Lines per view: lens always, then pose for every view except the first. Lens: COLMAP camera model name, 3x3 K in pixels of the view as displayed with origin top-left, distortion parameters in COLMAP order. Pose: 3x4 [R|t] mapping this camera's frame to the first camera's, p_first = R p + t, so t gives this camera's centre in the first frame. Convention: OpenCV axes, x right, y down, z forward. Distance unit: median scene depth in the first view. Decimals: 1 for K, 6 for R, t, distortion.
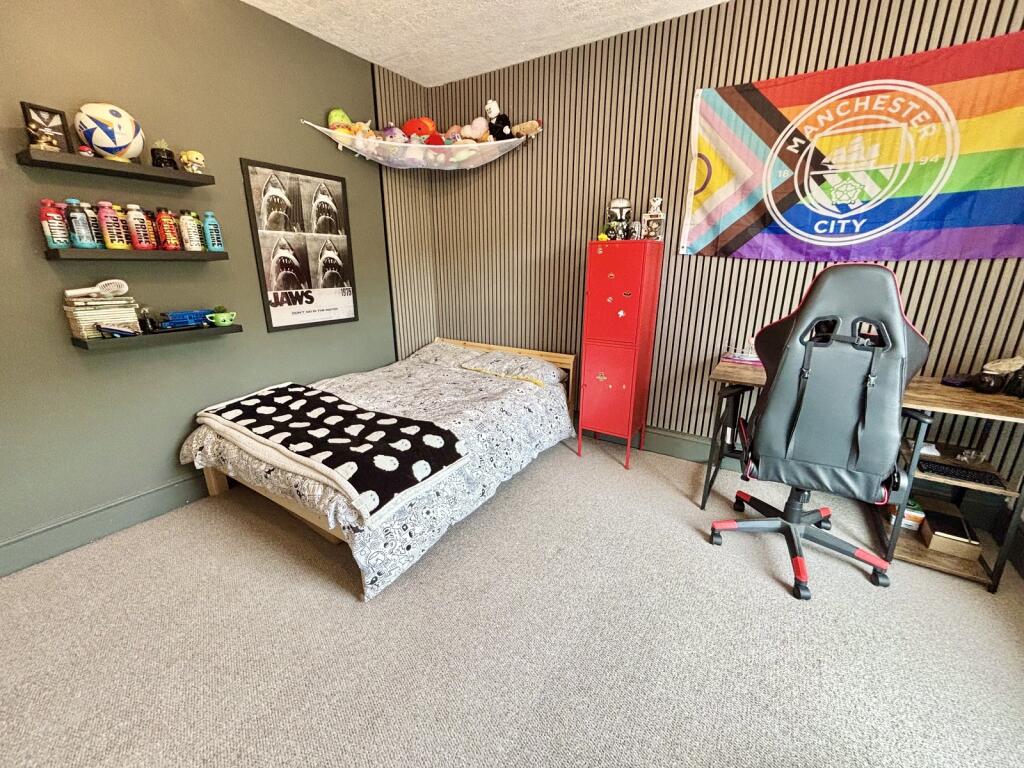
lens RADIAL K [[414.7, 0, 512.0], [0, 414.7, 384.0], [0, 0, 1]] dist [-0.000926, -0.000379]
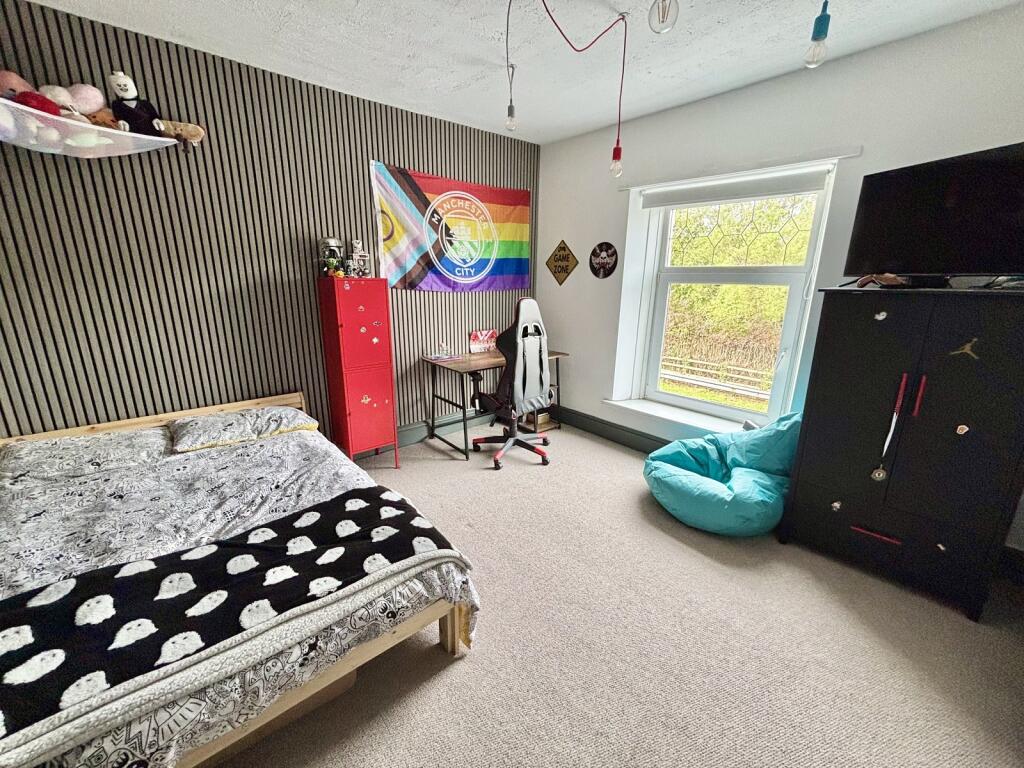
lens RADIAL K [[414.7, 0, 512.0], [0, 414.7, 384.0], [0, 0, 1]] dist [-0.000926, -0.000379]
pose [[0.274795, -0.247492, 0.929105, -0.830769], [0.250693, 0.951324, 0.179264, -0.188810], [-0.928246, 0.183659, 0.323463, 0.335802]]
